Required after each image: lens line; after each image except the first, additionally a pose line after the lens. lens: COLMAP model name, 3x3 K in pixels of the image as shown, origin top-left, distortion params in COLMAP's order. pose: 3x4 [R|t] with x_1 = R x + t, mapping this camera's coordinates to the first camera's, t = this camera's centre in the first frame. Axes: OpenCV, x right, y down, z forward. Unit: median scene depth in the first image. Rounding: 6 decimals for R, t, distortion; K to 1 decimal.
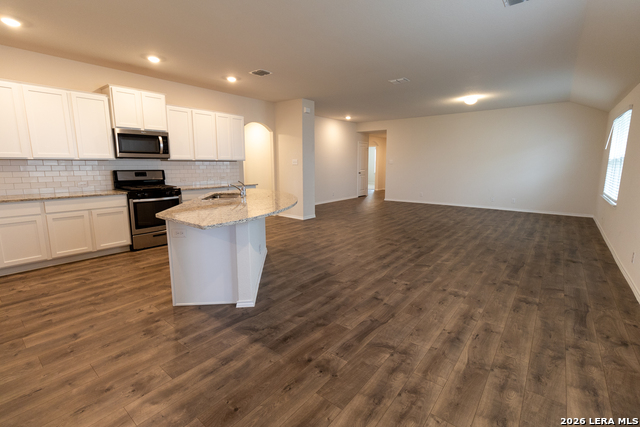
lens RADIAL K [[291.7, 0, 321.7], [0, 291.7, 210.5], [0, 0, 1]] dist [0.004259, -0.000149]
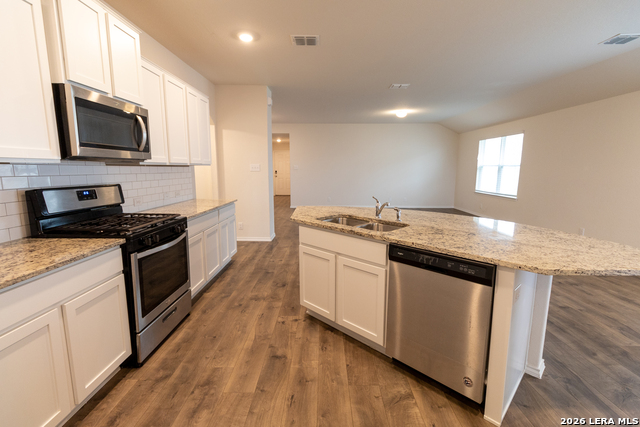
lens RADIAL K [[291.7, 0, 321.7], [0, 291.7, 210.5], [0, 0, 1]] dist [0.004259, -0.000149]
pose [[0.785164, -0.089711, 0.612755, -0.799029], [0.099095, 0.994903, 0.018681, -0.095296], [-0.611308, 0.046053, 0.790052, 0.548878]]
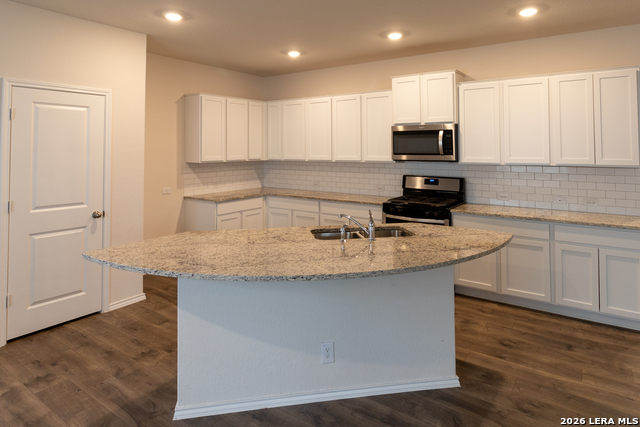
lens RADIAL K [[387.9, 0, 323.6], [0, 387.9, 137.9], [0, 0, 1]] dist [0.004554, -0.001729]
pose [[0.067693, -0.035081, -0.997089, 0.446937], [-0.163133, 0.985543, -0.045750, -0.189183], [0.984279, 0.165755, 0.060992, 0.854392]]
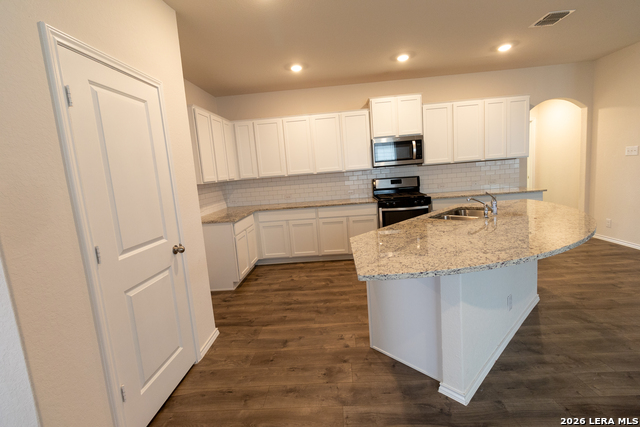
lens RADIAL K [[291.7, 0, 321.7], [0, 291.7, 210.5], [0, 0, 1]] dist [0.004259, -0.000149]
pose [[0.587820, 0.058255, -0.806892, 0.044964], [-0.052863, 0.998038, 0.033545, -0.061421], [0.807263, 0.022937, 0.589746, 0.283560]]
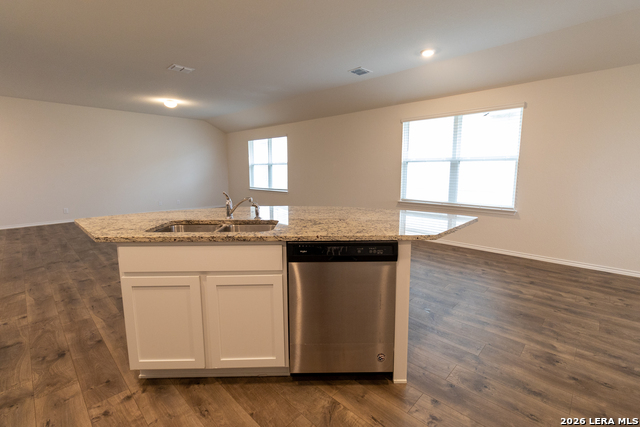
lens RADIAL K [[291.7, 0, 321.7], [0, 291.7, 210.5], [0, 0, 1]] dist [0.004259, -0.000149]
pose [[0.091165, -0.140683, 0.985849, -0.808318], [0.164967, 0.978427, 0.124368, -0.107558], [-0.982077, 0.151294, 0.112406, 0.774770]]
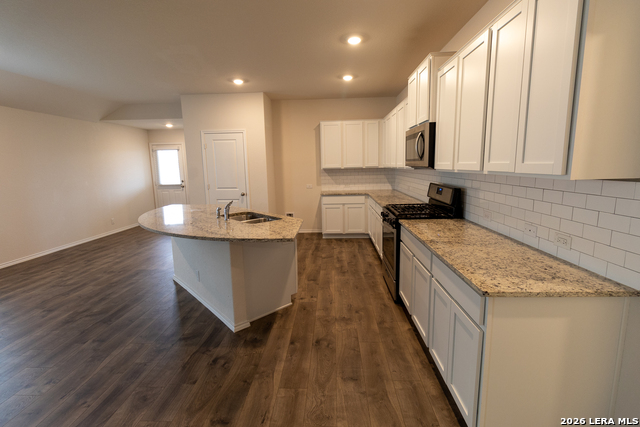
lens RADIAL K [[291.7, 0, 321.7], [0, 291.7, 210.5], [0, 0, 1]] dist [0.004259, -0.000149]
pose [[-0.803078, 0.105743, -0.586416, -0.013058], [-0.080230, 0.955979, 0.282256, -0.322593], [0.590448, 0.273721, -0.759242, 1.766280]]
